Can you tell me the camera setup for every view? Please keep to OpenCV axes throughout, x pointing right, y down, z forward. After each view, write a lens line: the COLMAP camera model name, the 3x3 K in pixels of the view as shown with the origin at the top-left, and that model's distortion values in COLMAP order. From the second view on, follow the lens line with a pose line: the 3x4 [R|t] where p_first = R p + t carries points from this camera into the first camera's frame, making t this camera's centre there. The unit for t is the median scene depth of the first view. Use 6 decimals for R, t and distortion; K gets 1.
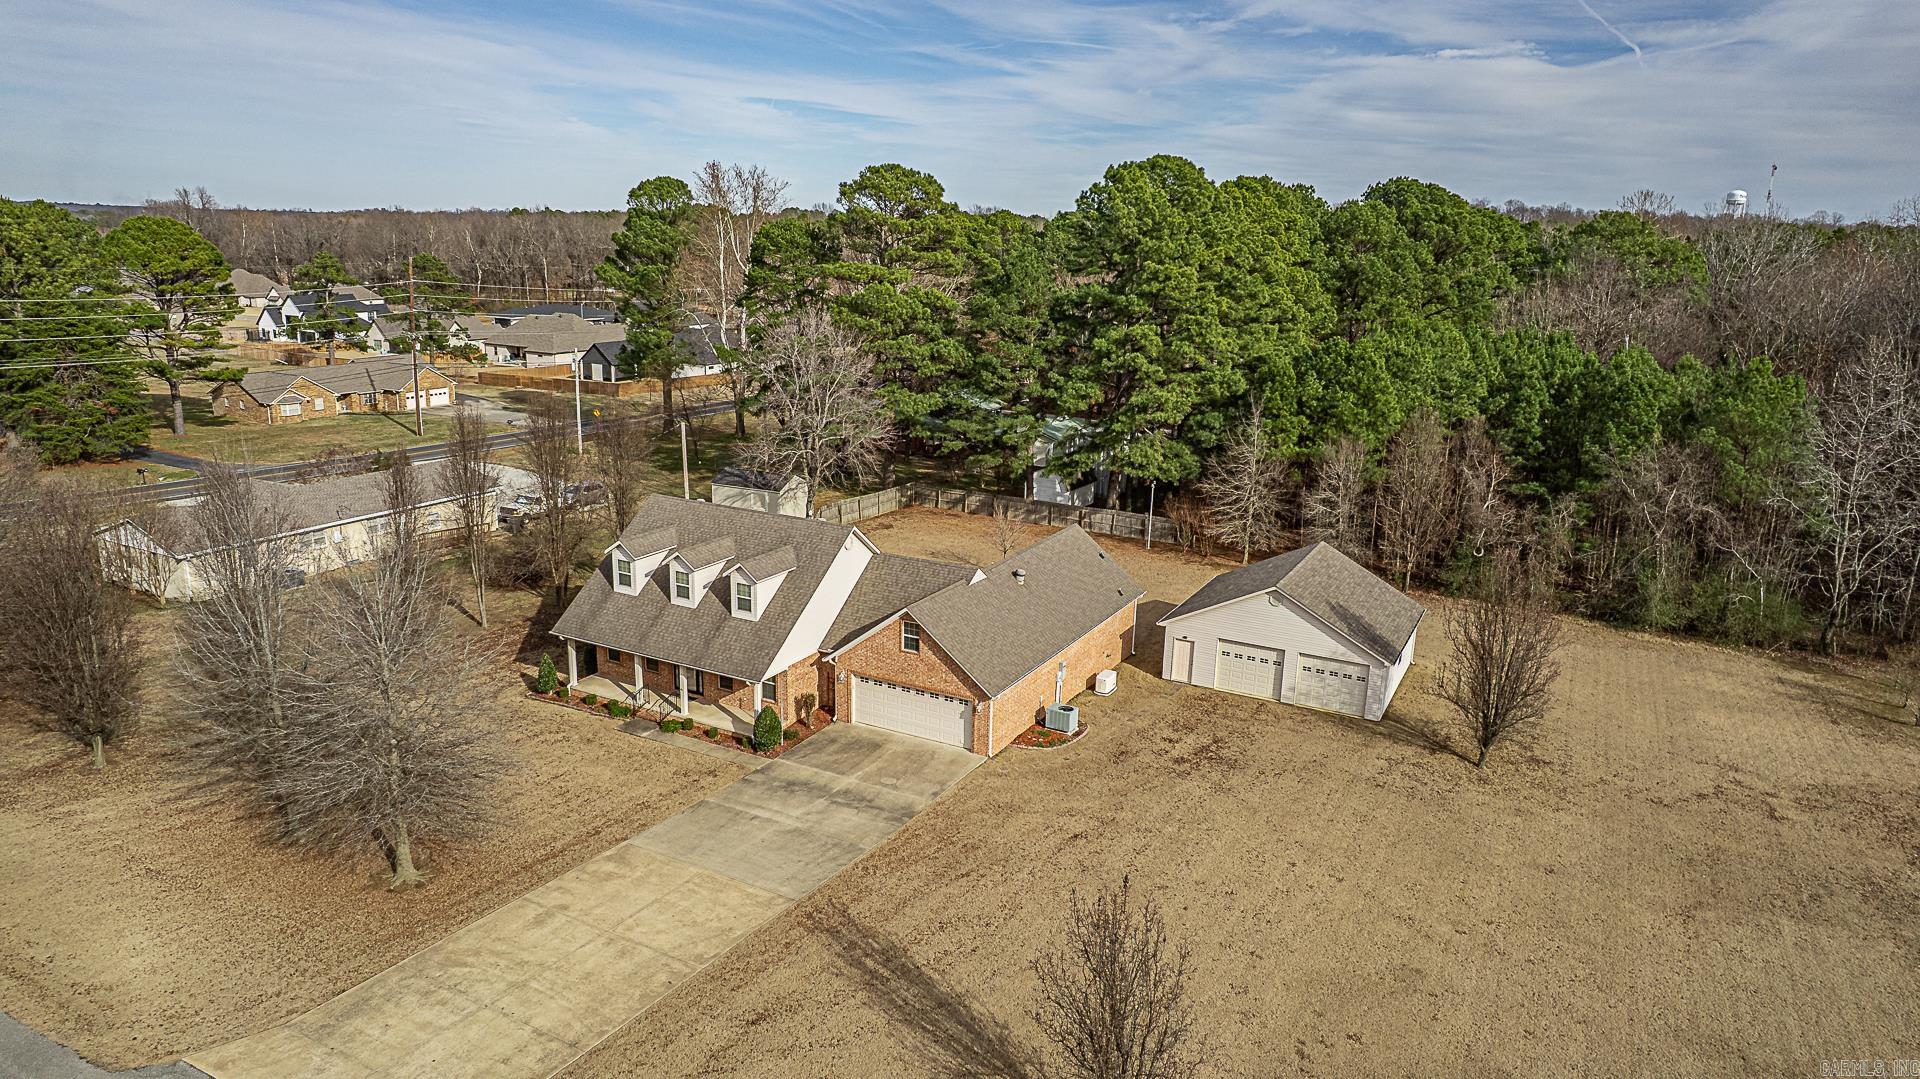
lens RADIAL K [[1233.6, 0, 969.8], [0, 1233.6, 544.2], [0, 0, 1]] dist [-0.075938, 0.072993]
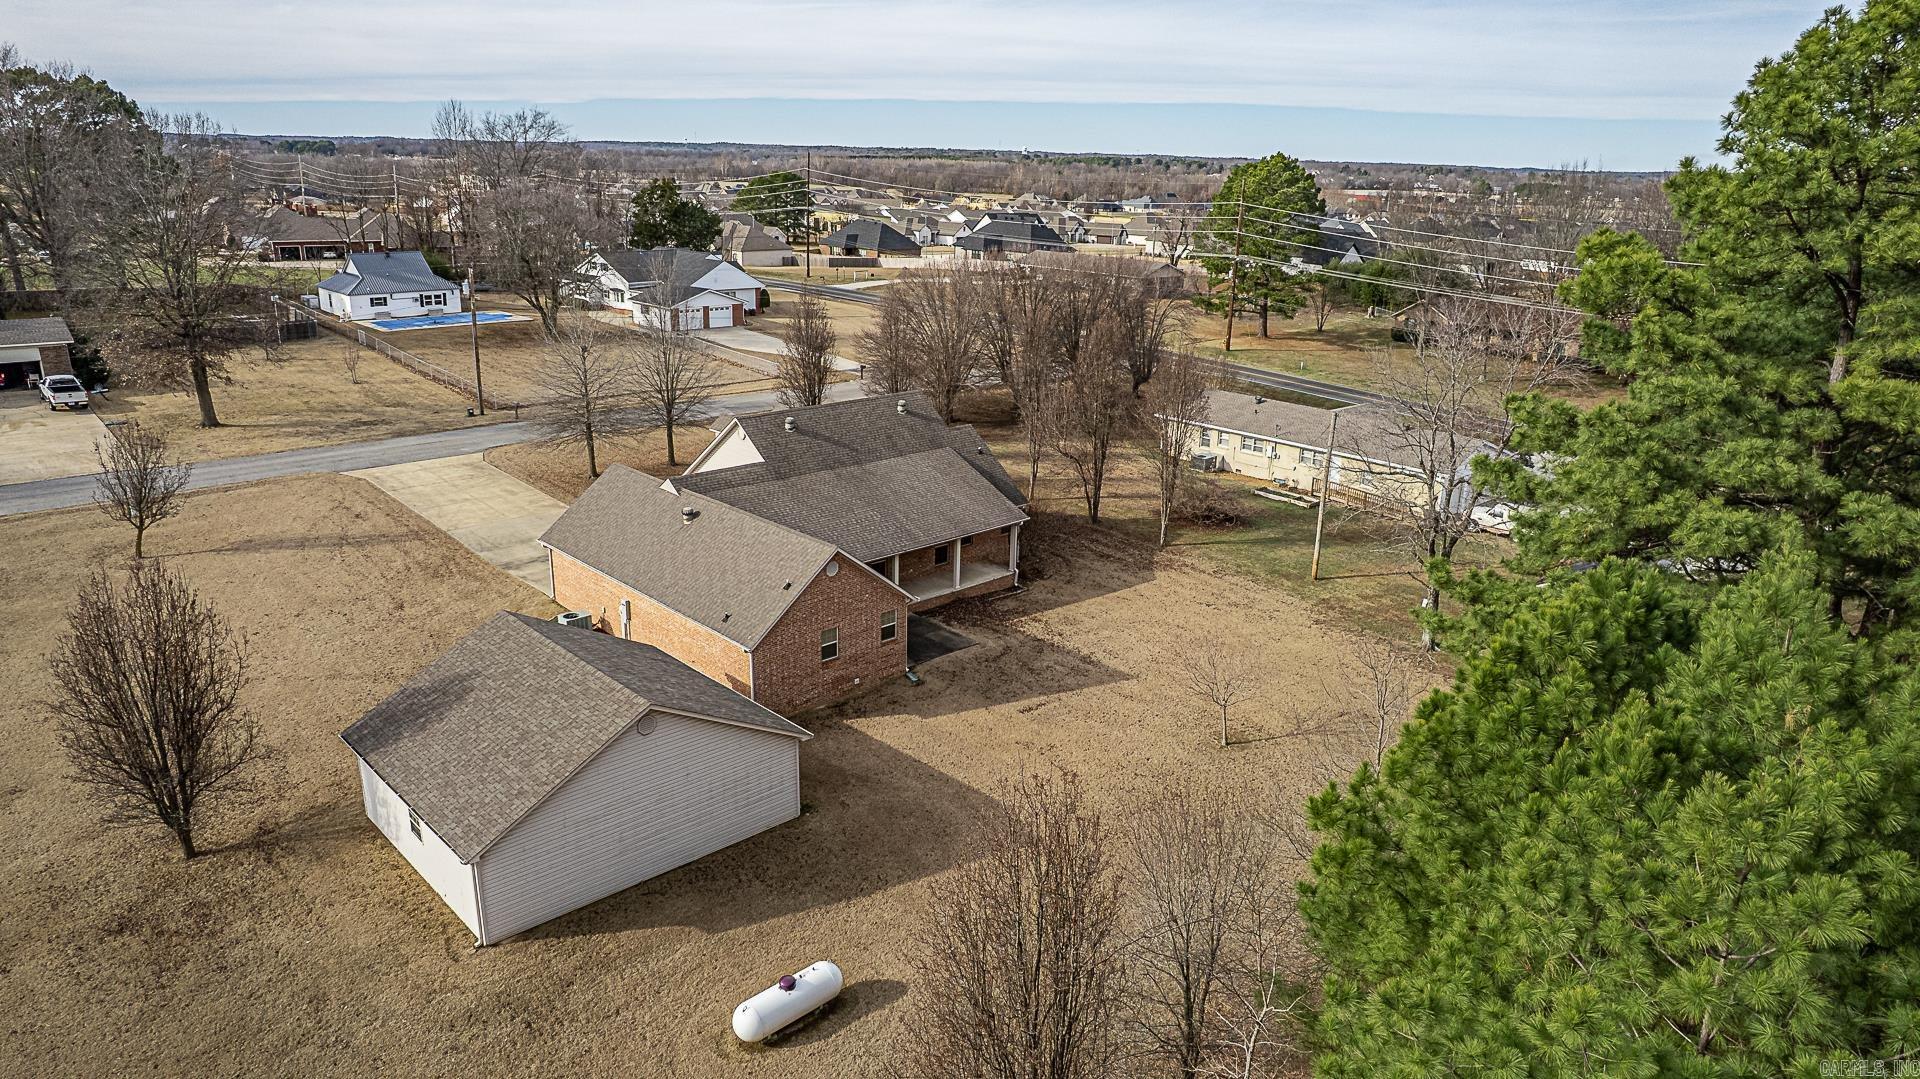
lens RADIAL K [[1233.6, 0, 969.8], [0, 1233.6, 544.2], [0, 0, 1]] dist [-0.075938, 0.072993]
pose [[-0.307136, 0.263616, -0.914425, 0.884248], [-0.271189, 0.896785, 0.349617, -0.360918], [0.912208, 0.355363, -0.203946, 1.492484]]
